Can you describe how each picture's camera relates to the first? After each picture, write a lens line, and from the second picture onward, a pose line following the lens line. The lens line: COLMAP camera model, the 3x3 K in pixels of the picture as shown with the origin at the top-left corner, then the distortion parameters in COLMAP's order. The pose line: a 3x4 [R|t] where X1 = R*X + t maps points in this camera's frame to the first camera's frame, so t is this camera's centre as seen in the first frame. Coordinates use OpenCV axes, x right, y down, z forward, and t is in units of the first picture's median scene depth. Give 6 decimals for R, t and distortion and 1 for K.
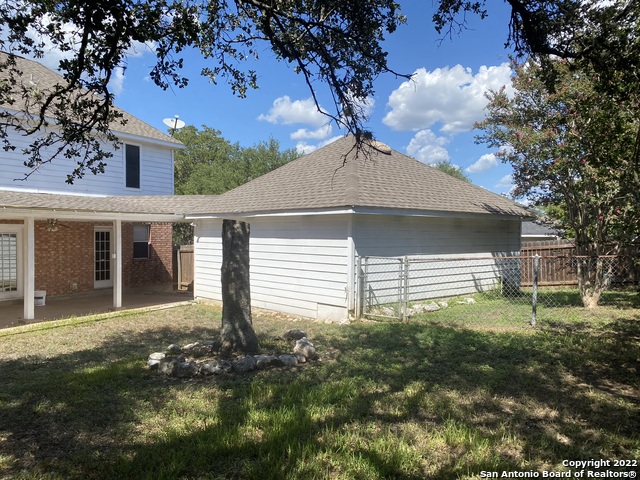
lens RADIAL K [[482.1, 0, 319.5], [0, 482.1, 237.8], [0, 0, 1]] dist [0.005186, 0.000552]
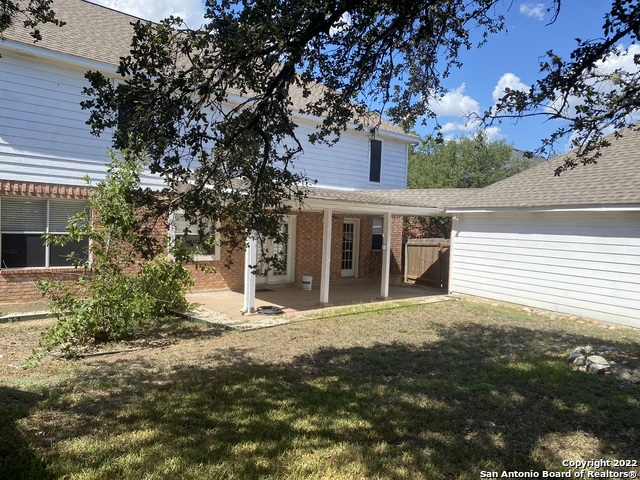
lens RADIAL K [[482.1, 0, 319.1], [0, 482.1, 242.5], [0, 0, 1]] dist [0.005186, 0.000552]
pose [[0.940968, 0.036458, -0.336525, -0.183540], [-0.028891, 0.999205, 0.027467, 0.002246], [0.337259, -0.016123, 0.941274, -0.017535]]
